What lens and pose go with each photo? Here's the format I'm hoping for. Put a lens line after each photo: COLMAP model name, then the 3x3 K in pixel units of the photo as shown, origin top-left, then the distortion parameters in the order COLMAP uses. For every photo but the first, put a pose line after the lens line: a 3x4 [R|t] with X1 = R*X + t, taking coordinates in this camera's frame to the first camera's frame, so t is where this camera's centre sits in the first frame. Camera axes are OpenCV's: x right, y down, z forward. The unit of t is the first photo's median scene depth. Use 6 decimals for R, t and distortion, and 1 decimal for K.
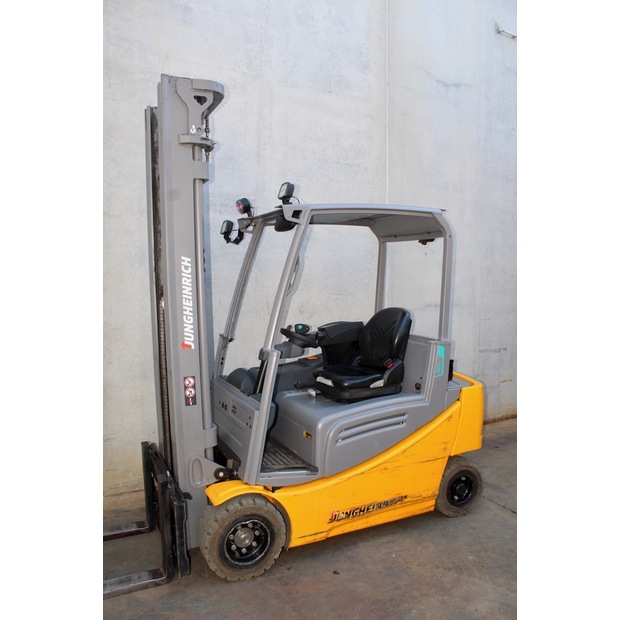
lens RADIAL K [[513.0, 0, 312.8], [0, 513.0, 311.0], [0, 0, 1]] dist [-0.166817, 0.150465]
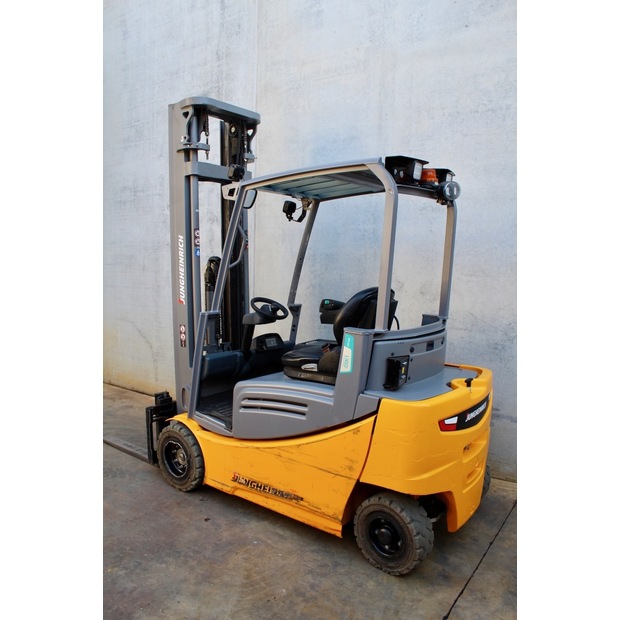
lens RADIAL K [[513.0, 0, 312.8], [0, 513.0, 311.0], [0, 0, 1]] dist [-0.166817, 0.150465]
pose [[0.441230, 0.088024, -0.893066, 0.952560], [-0.069495, 0.995541, 0.063790, -0.014367], [0.894699, 0.033917, 0.445380, 0.614149]]
